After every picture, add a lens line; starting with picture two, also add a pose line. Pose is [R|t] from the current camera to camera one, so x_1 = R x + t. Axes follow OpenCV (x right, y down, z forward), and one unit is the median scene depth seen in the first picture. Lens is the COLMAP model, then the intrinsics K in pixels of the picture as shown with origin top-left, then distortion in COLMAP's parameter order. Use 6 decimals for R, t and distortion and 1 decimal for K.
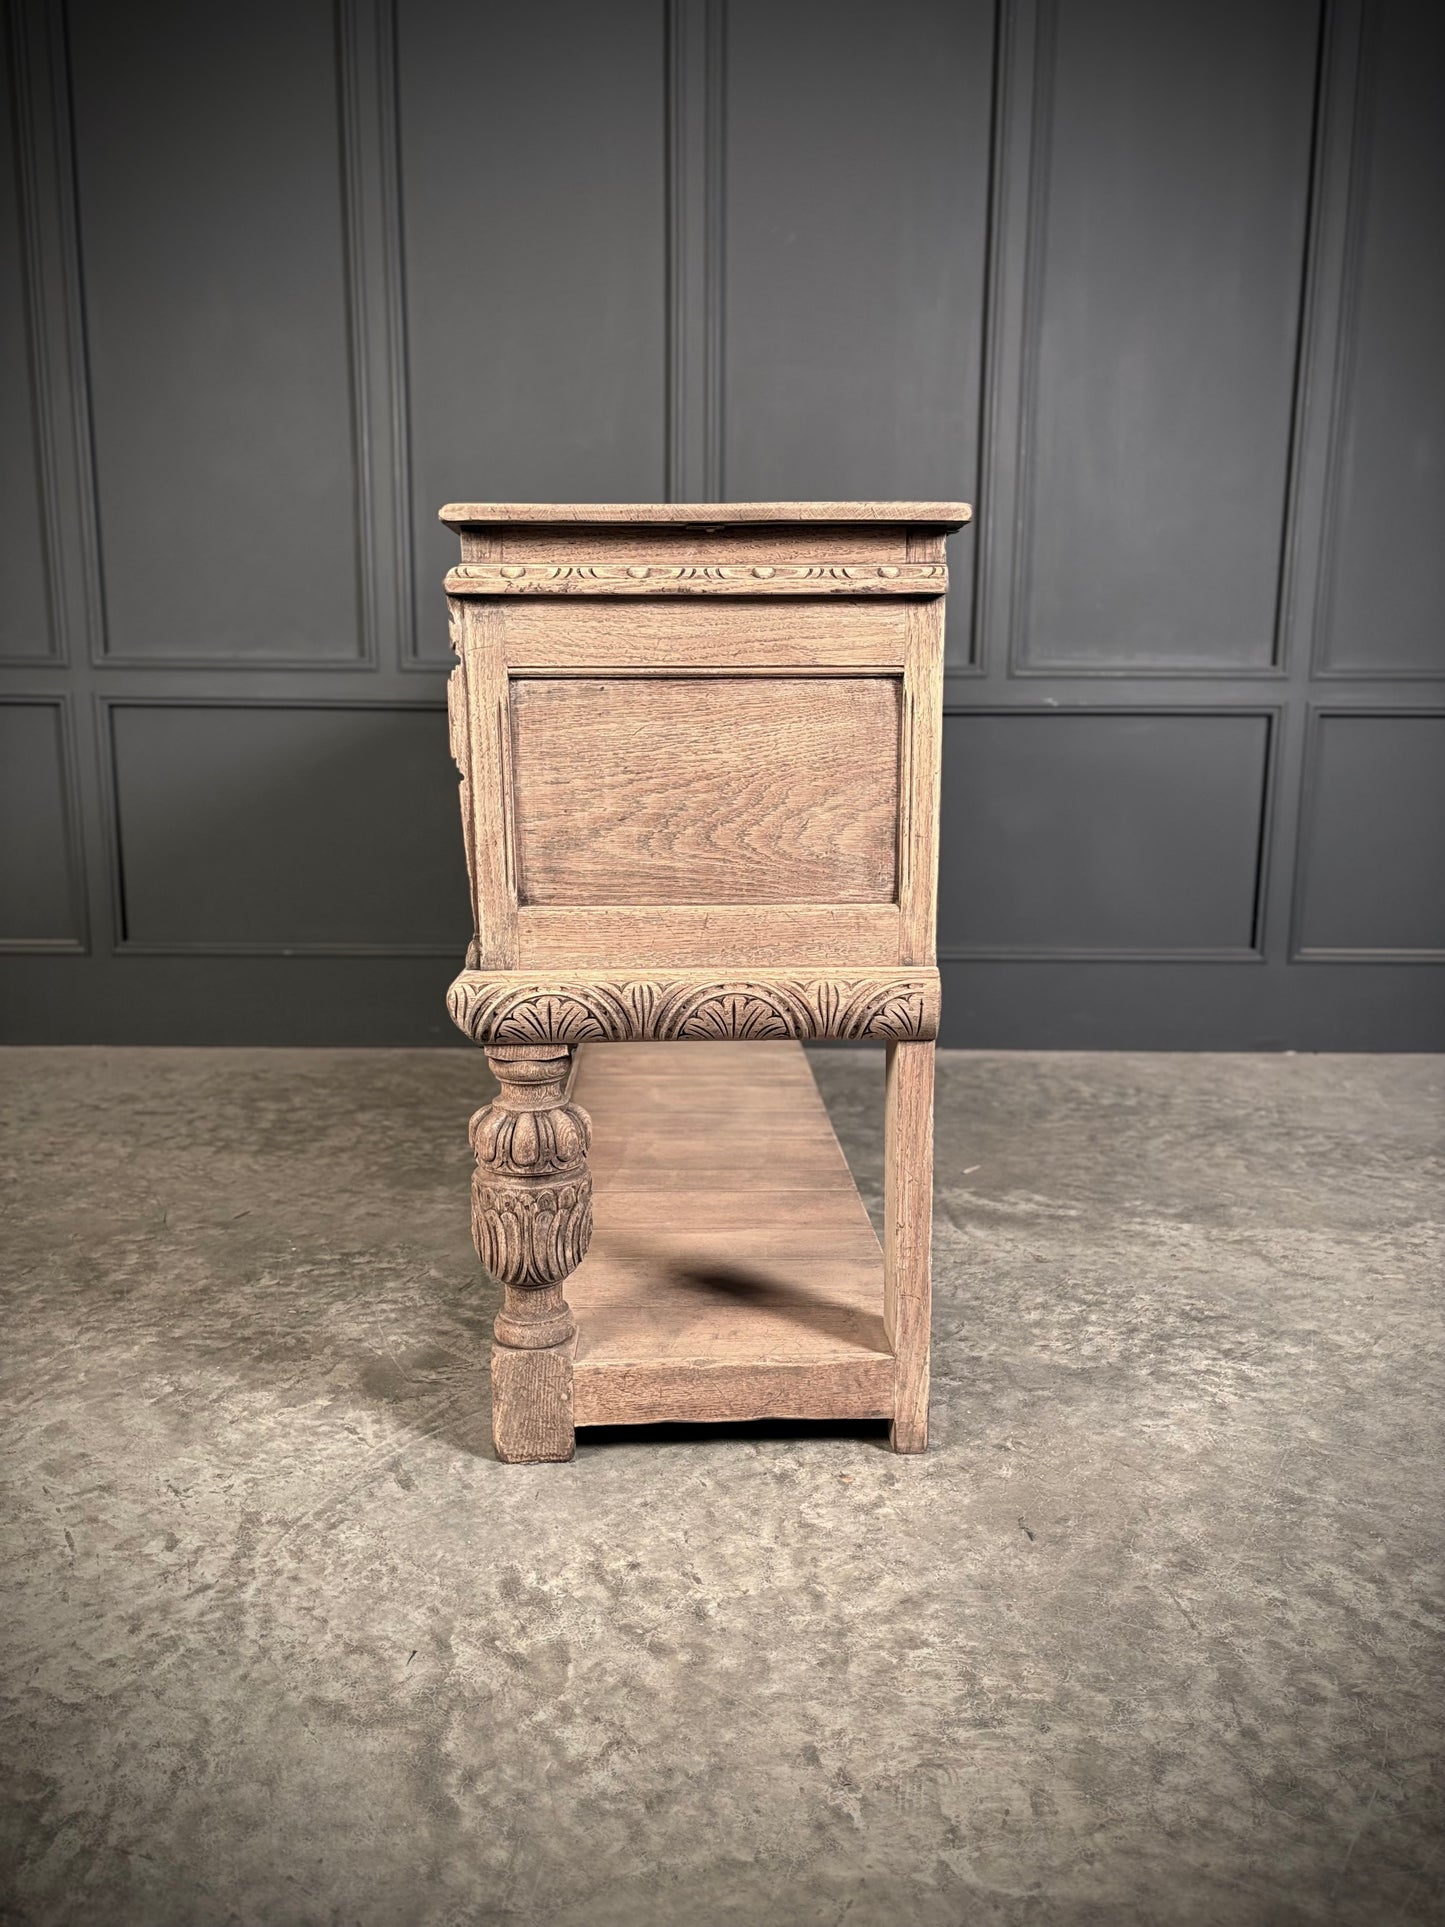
lens RADIAL K [[1524.7, 0, 733.6], [0, 1524.7, 950.6], [0, 0, 1]] dist [-0.002669, 0.042998]
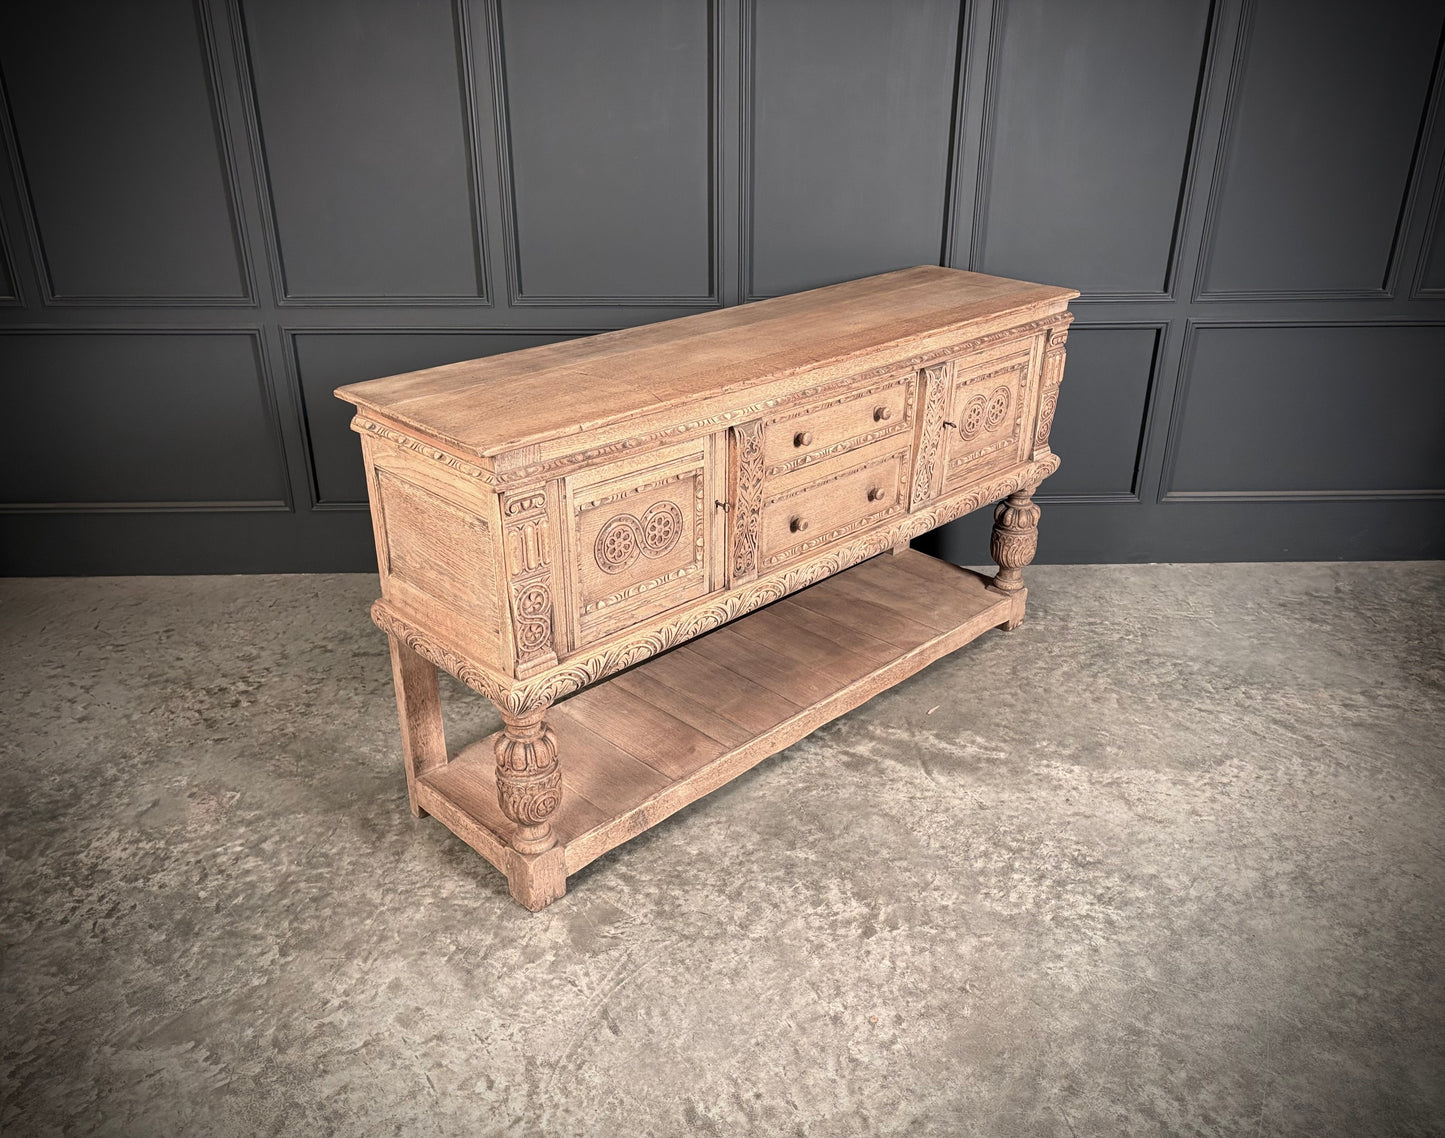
lens RADIAL K [[1210.5, 0, 725.6], [0, 1210.5, 569.7], [0, 0, 1]] dist [0.004039, 0.050670]
pose [[0.999797, -0.014405, 0.014078, -0.099681], [0.010256, 0.965628, 0.259725, -0.477200], [-0.017335, -0.259528, 0.965580, -0.165806]]
